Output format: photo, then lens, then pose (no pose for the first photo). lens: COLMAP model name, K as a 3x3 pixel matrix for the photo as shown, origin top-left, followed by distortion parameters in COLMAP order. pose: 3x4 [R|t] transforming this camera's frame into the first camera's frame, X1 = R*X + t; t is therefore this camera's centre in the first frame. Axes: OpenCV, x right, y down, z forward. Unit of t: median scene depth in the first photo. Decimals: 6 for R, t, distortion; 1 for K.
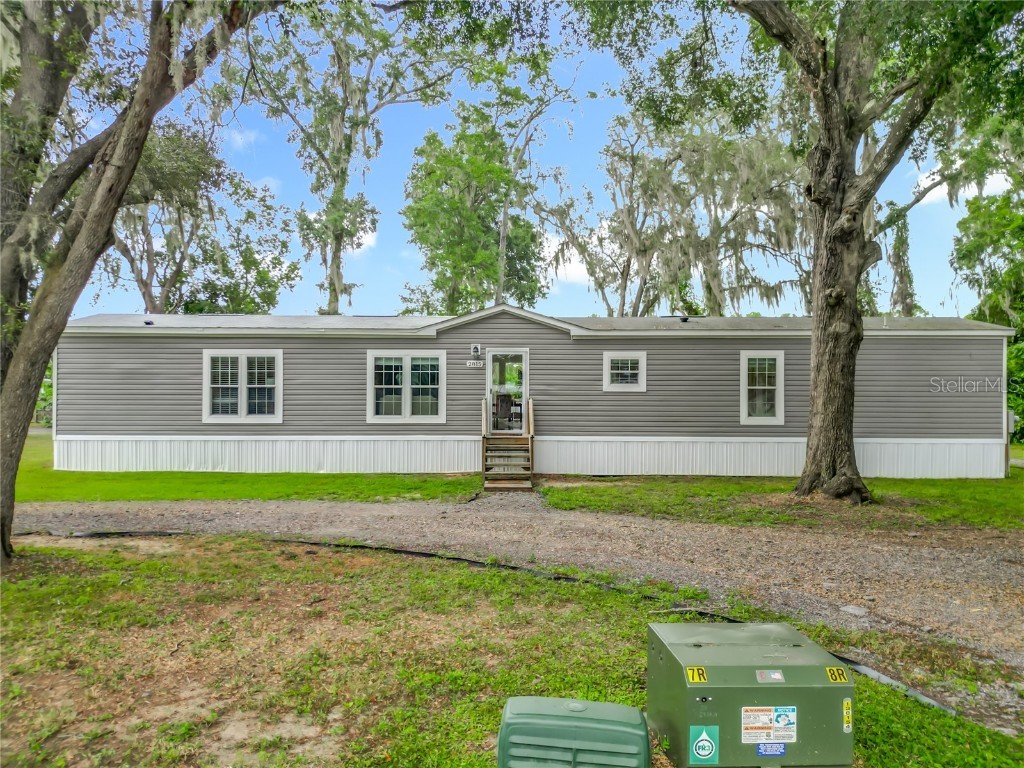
lens RADIAL K [[724.5, 0, 508.5], [0, 724.5, 393.6], [0, 0, 1]] dist [0.041780, -0.003308]
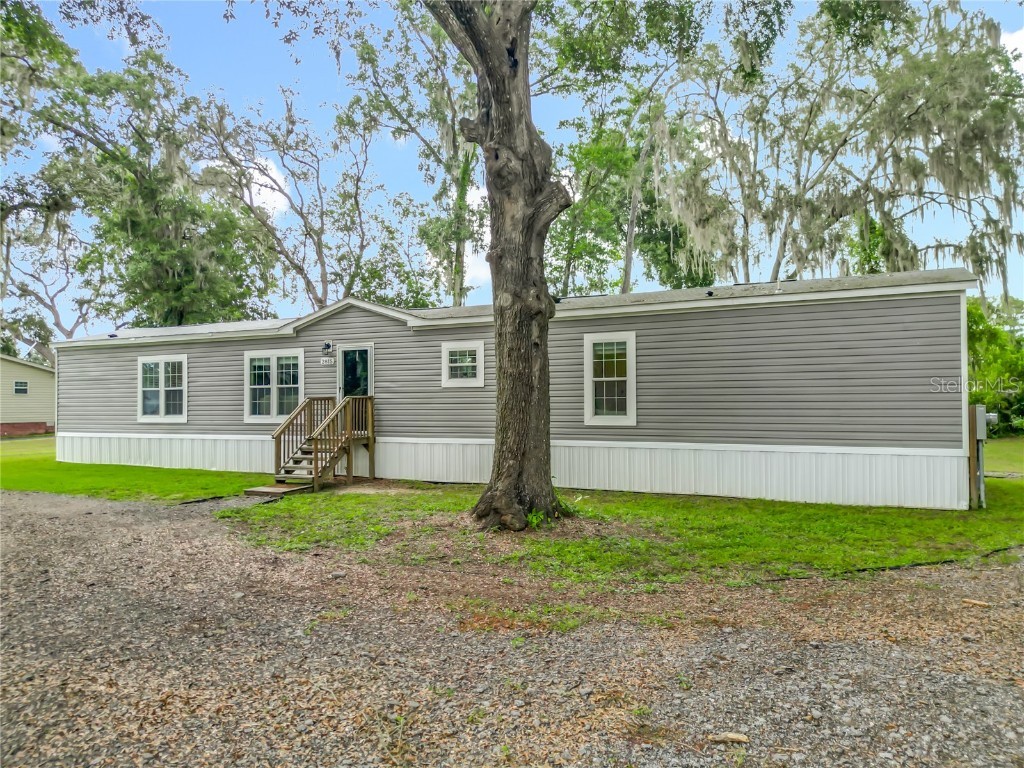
lens RADIAL K [[724.5, 0, 511.4], [0, 724.5, 378.3], [0, 0, 1]] dist [0.041780, -0.003308]
pose [[0.903585, -0.024250, -0.427722, 0.584513], [0.016659, 0.999630, -0.021481, 0.006140], [0.428085, 0.012285, 0.903655, 0.235765]]
